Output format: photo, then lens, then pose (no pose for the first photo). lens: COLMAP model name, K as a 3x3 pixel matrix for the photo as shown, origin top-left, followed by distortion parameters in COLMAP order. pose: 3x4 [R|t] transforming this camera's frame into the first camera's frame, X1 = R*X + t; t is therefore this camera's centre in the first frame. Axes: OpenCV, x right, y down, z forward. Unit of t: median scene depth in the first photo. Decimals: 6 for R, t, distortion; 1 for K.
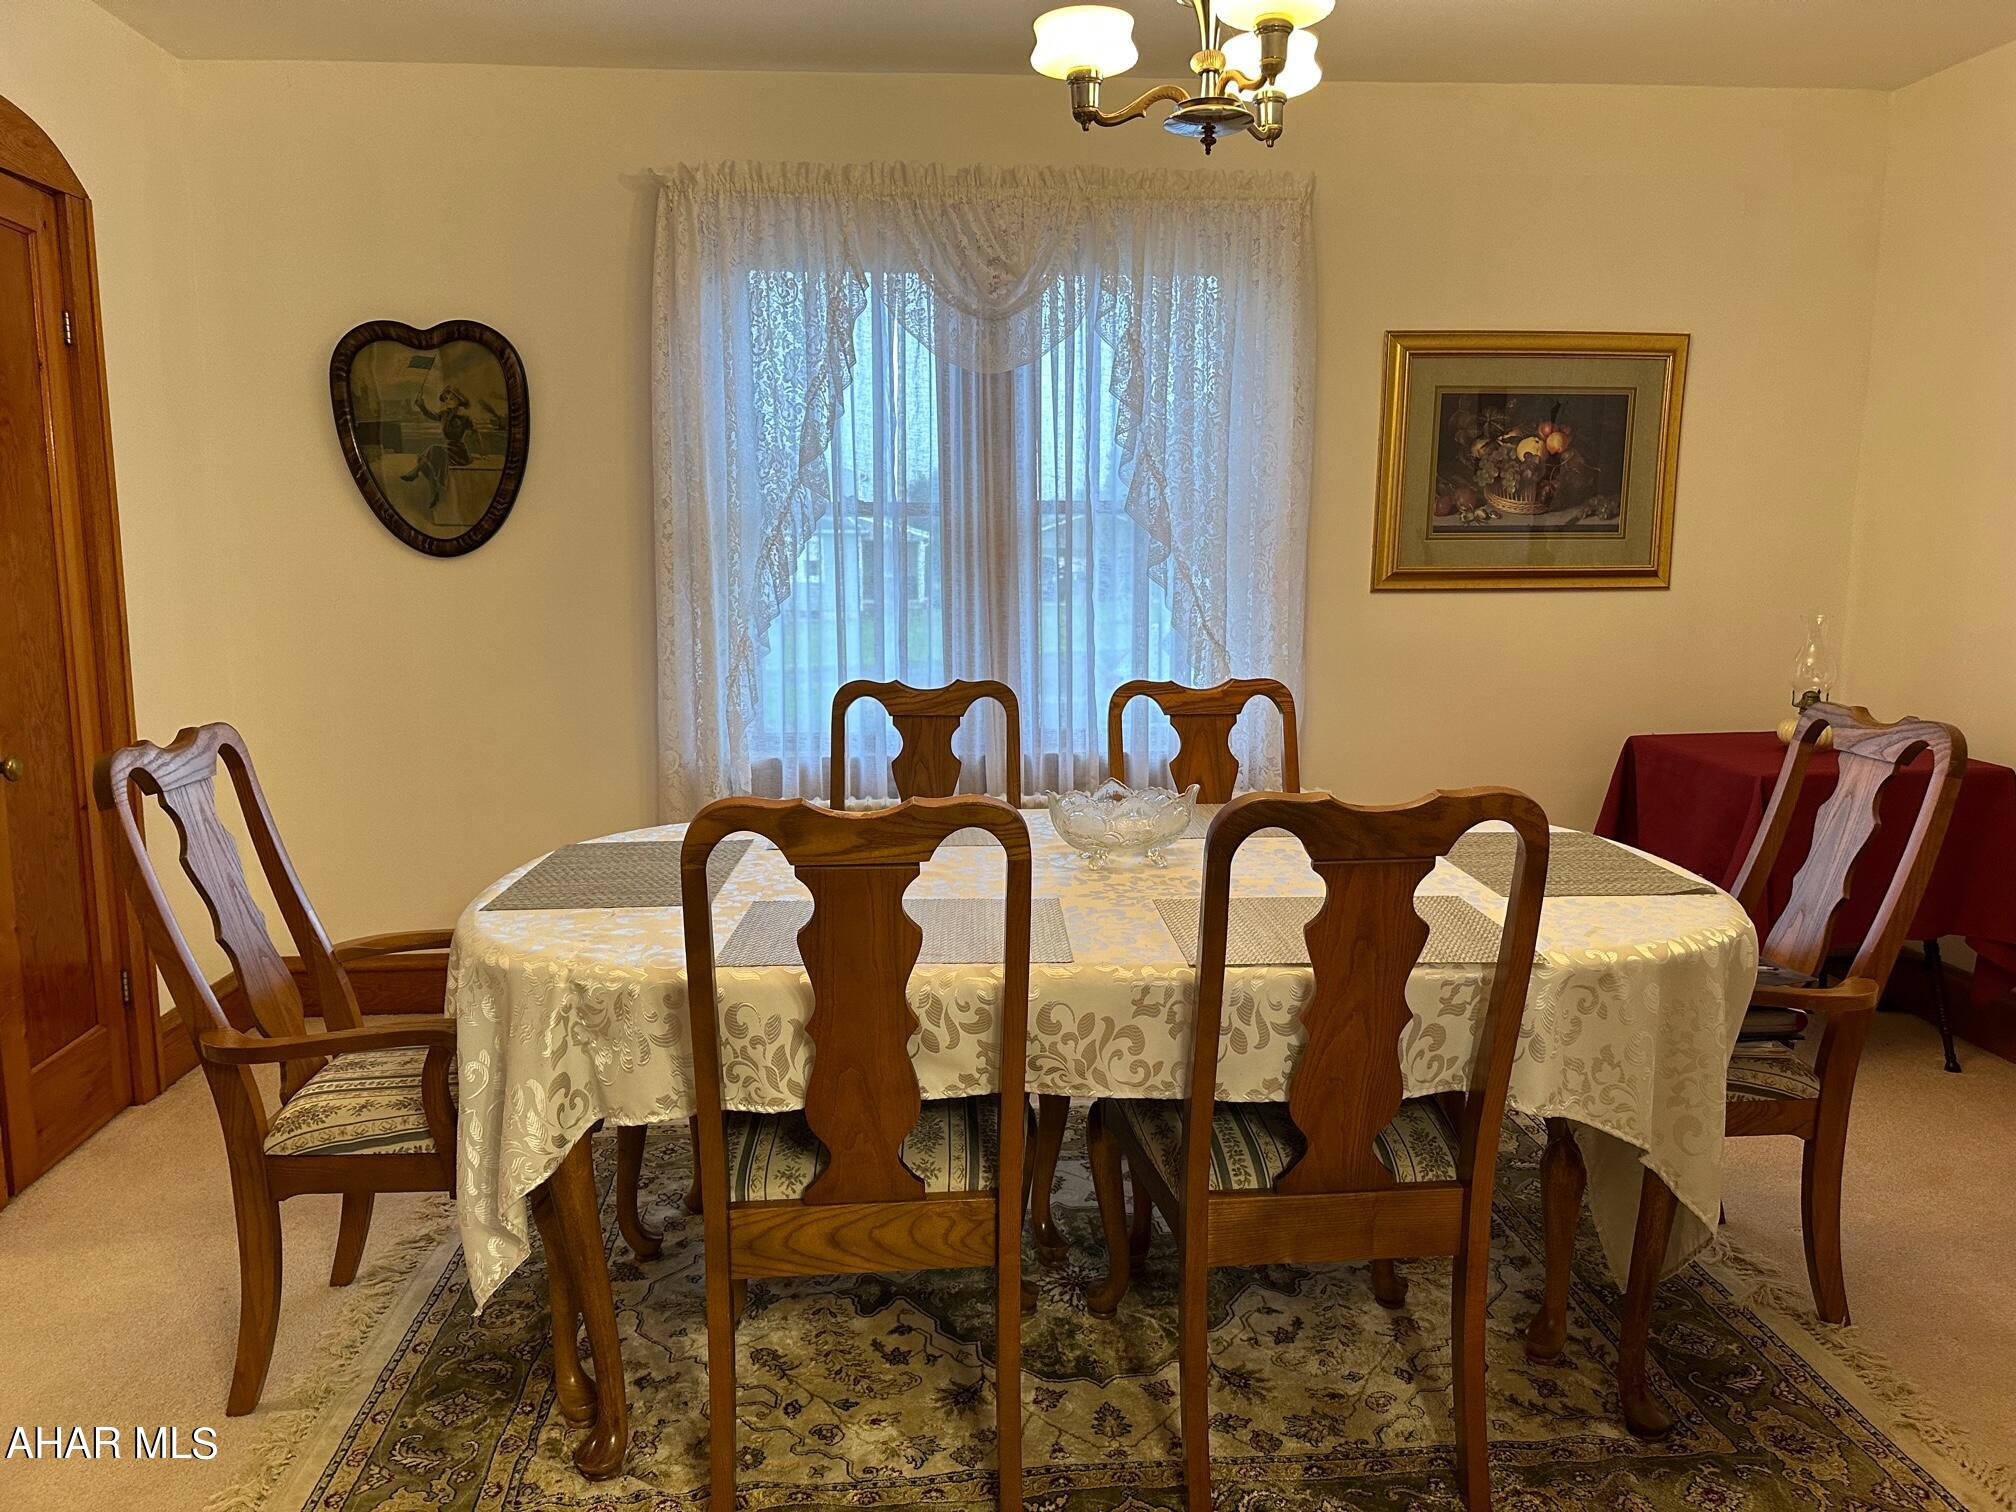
lens RADIAL K [[1416.2, 0, 954.5], [0, 1416.2, 752.0], [0, 0, 1]] dist [0.003961, -0.001563]
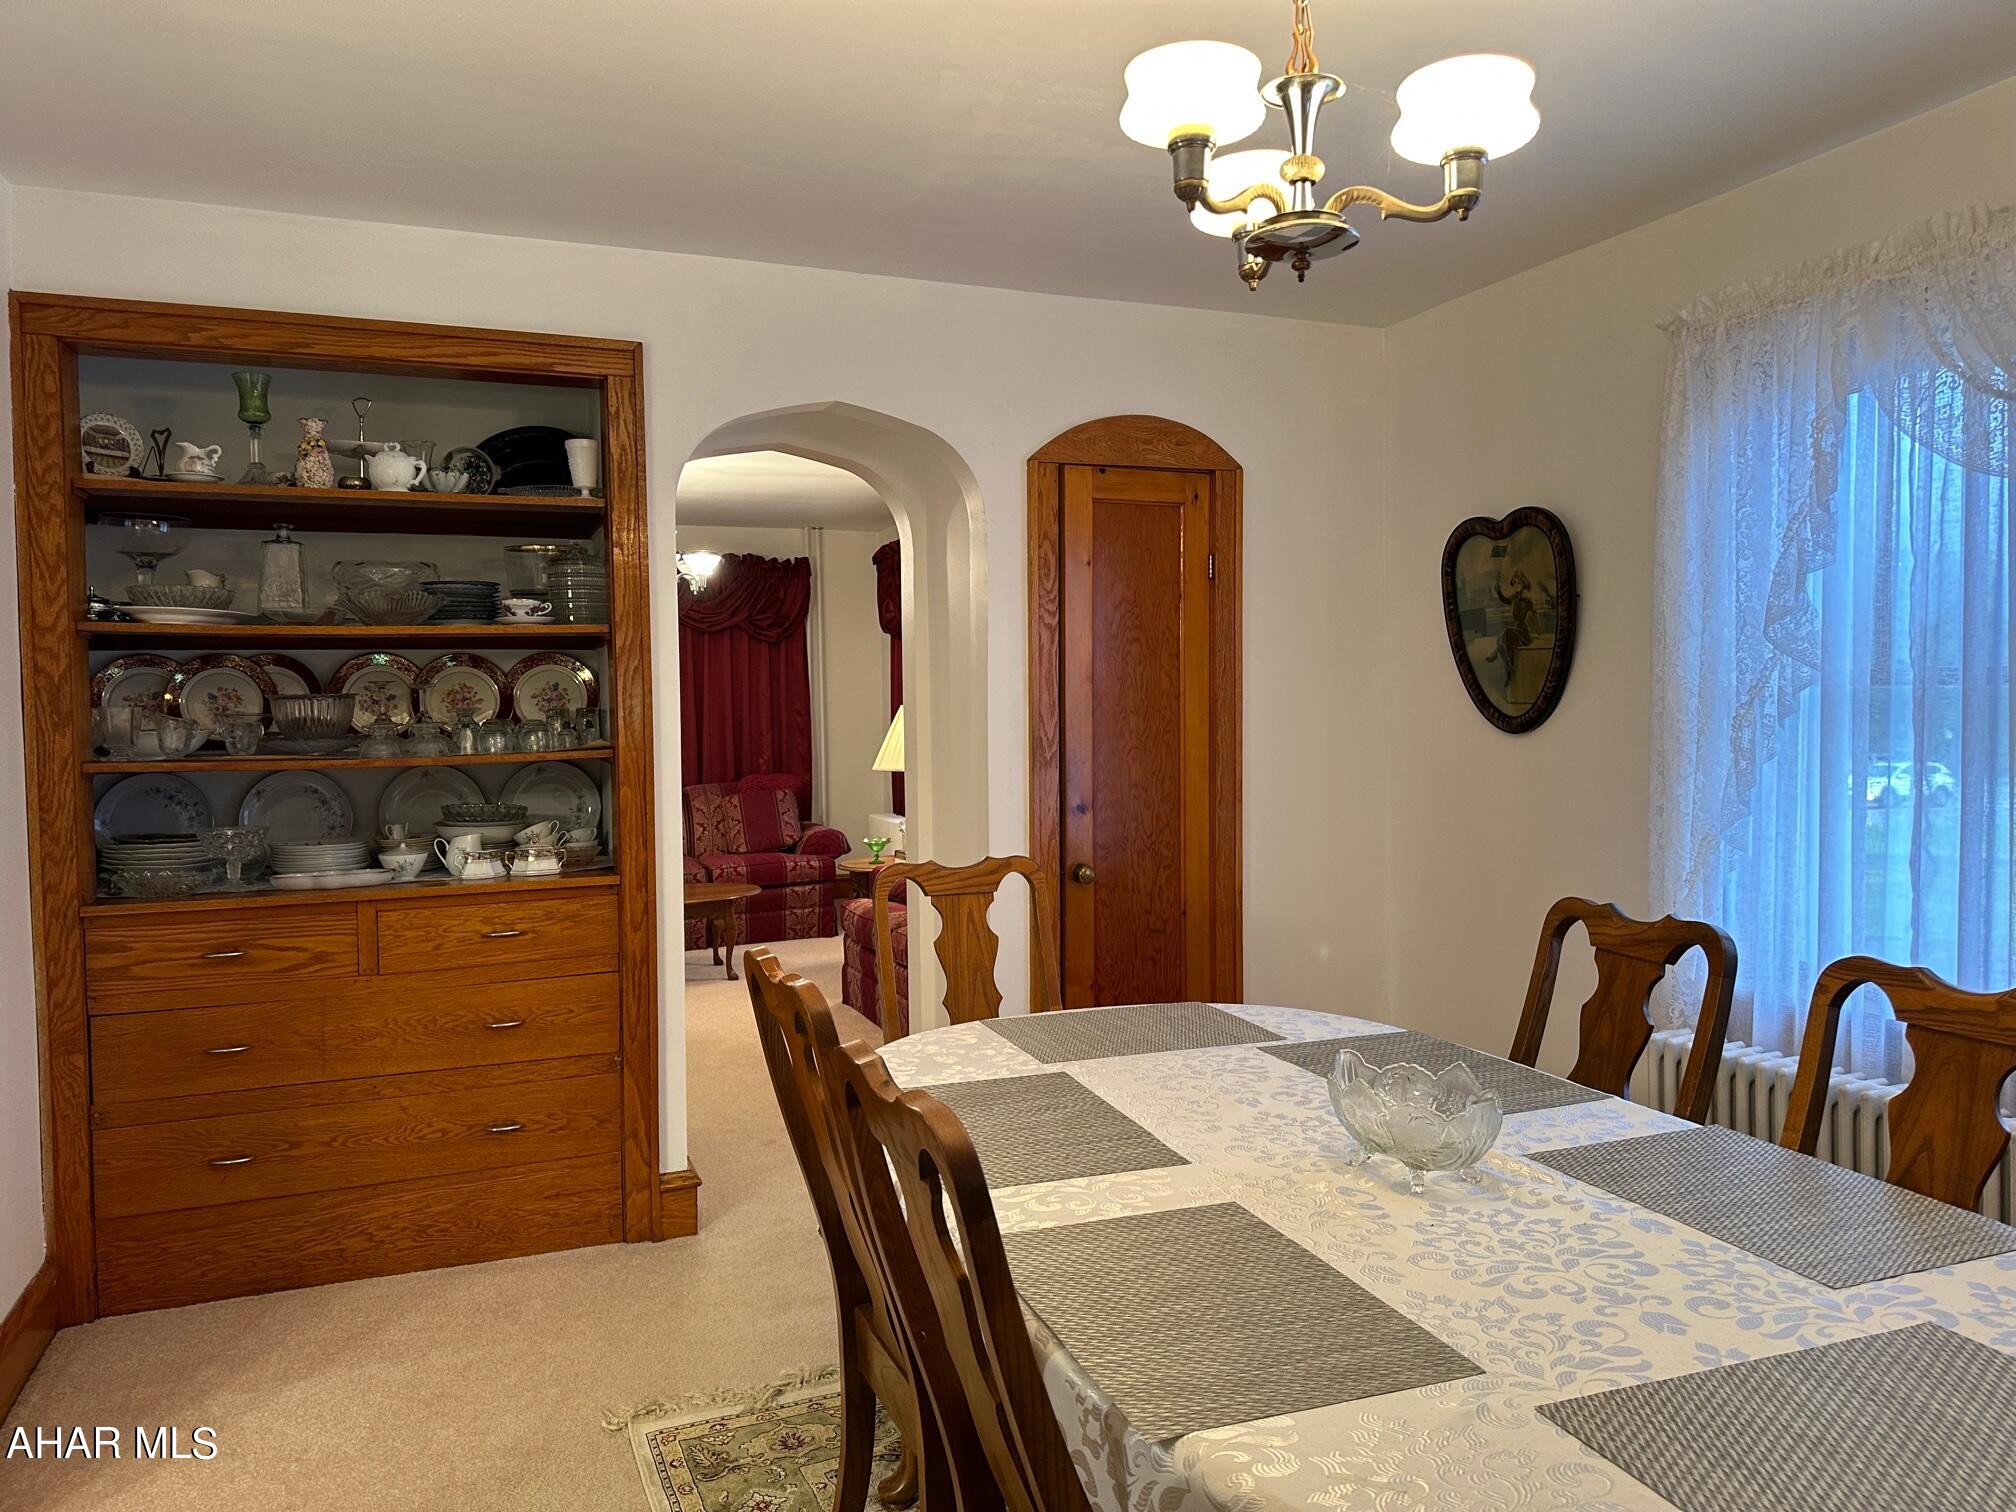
lens RADIAL K [[1382.8, 0, 1008.0], [0, 1382.8, 756.0], [0, 0, 1]] dist [-0.003498, -0.002995]
pose [[0.311311, 0.038968, -0.949509, 0.501895], [-0.132180, 0.991222, -0.002657, -0.073803], [0.941071, 0.126334, 0.313729, 0.357732]]
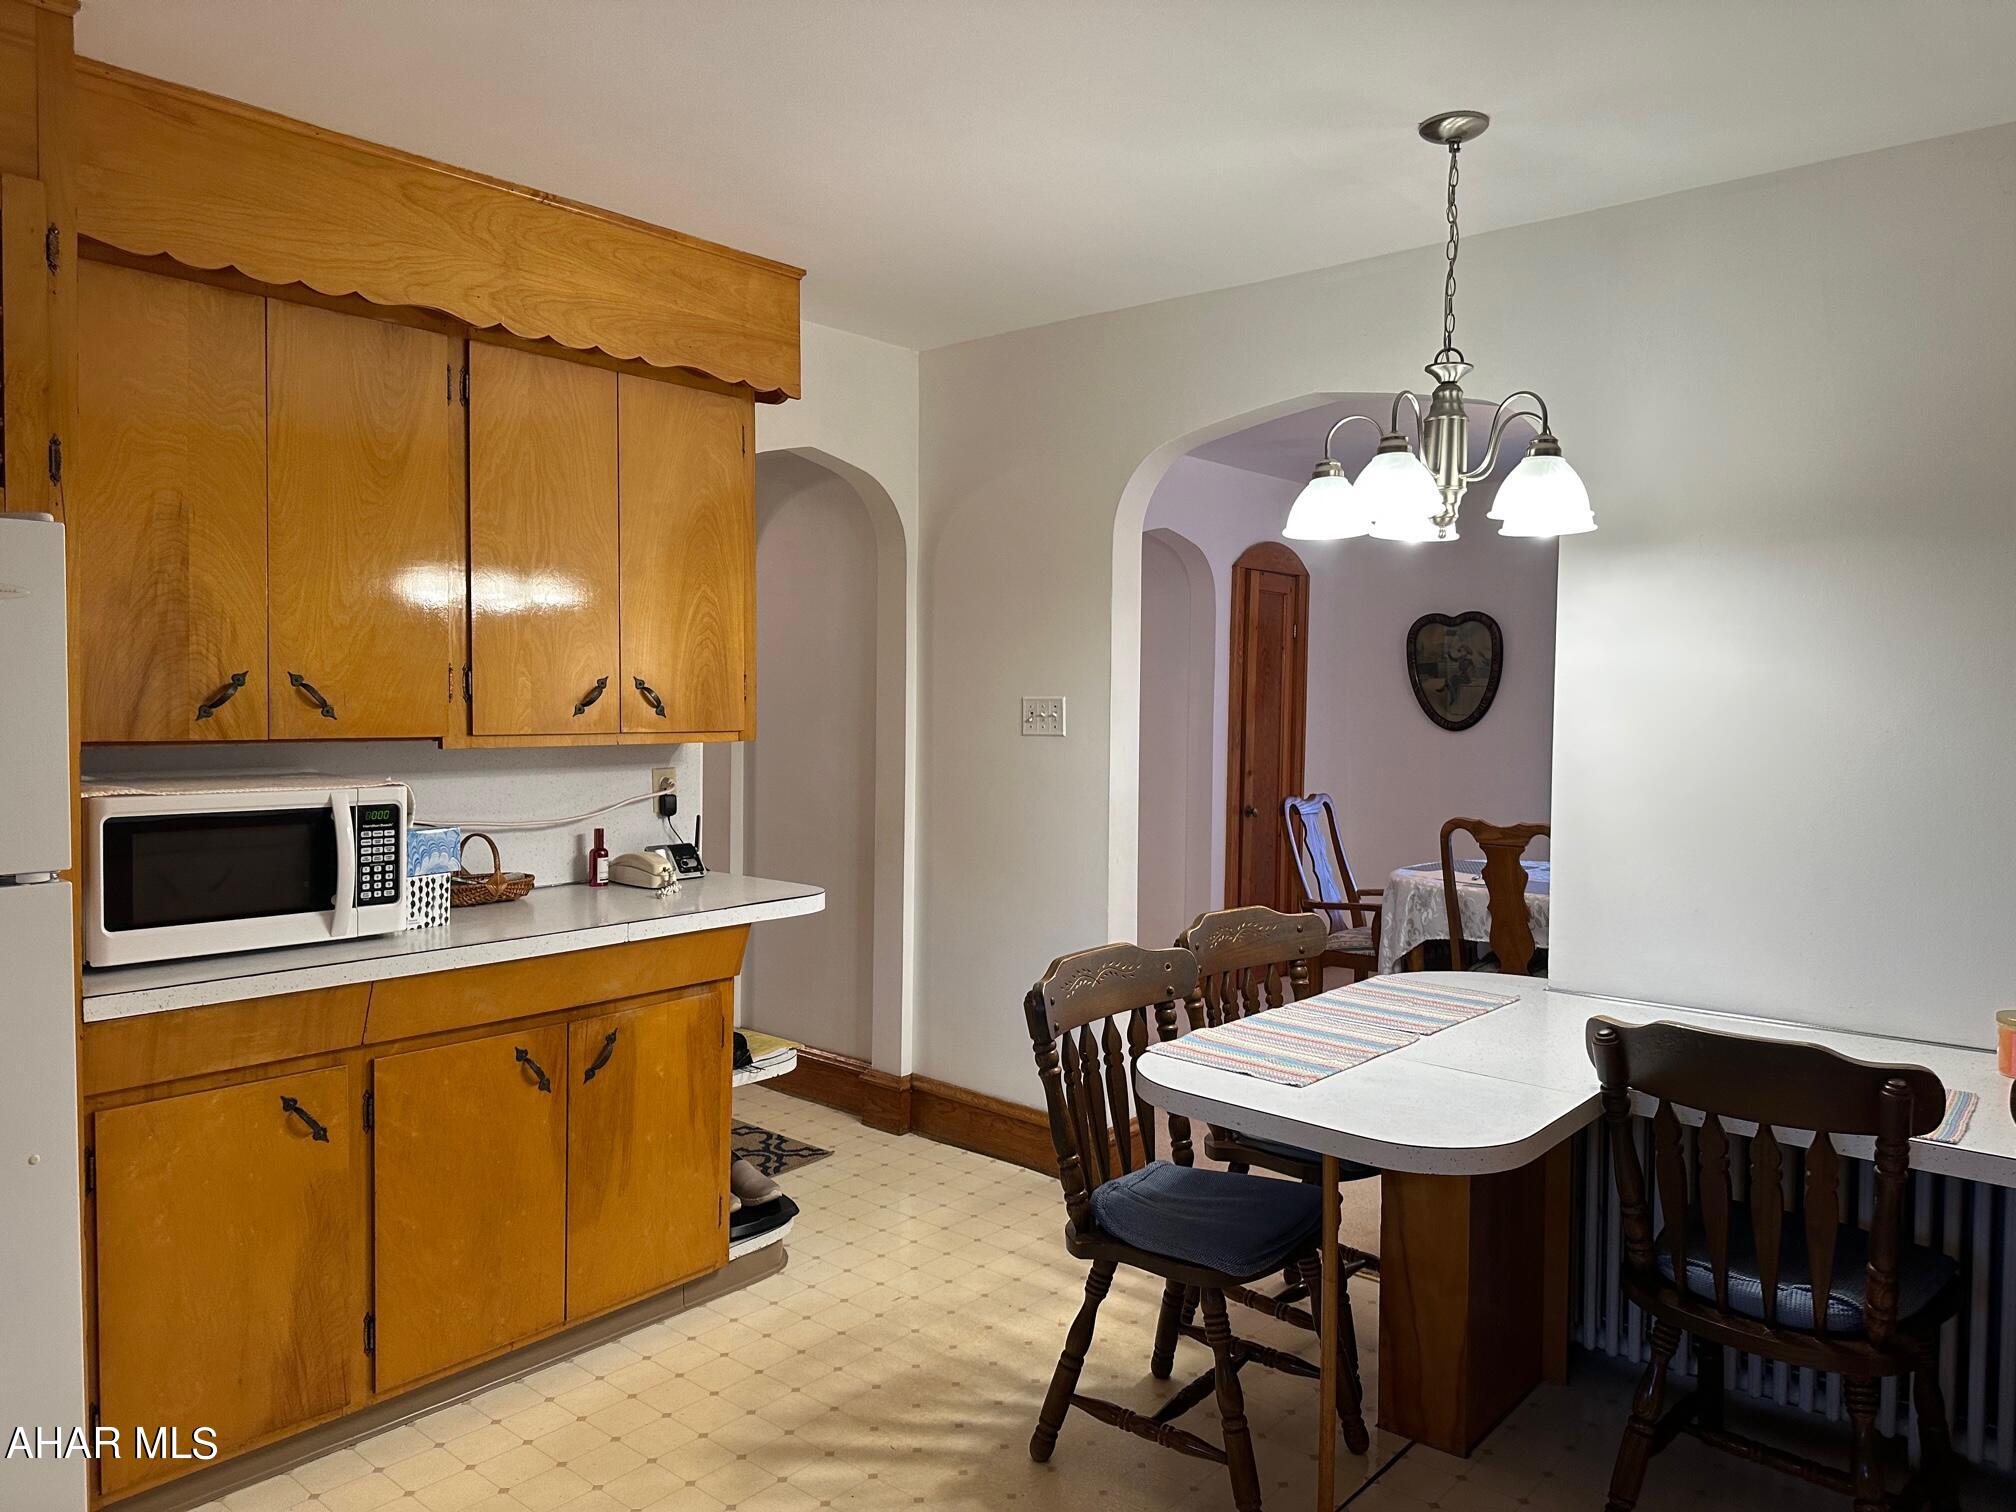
lens RADIAL K [[1382.8, 0, 1008.0], [0, 1382.8, 756.0], [0, 0, 1]] dist [-0.003498, -0.002995]
pose [[0.718338, 0.041030, -0.694483, 0.534193], [-0.116410, 0.991274, -0.061844, 0.087692], [0.685886, 0.125270, 0.716846, -0.795978]]
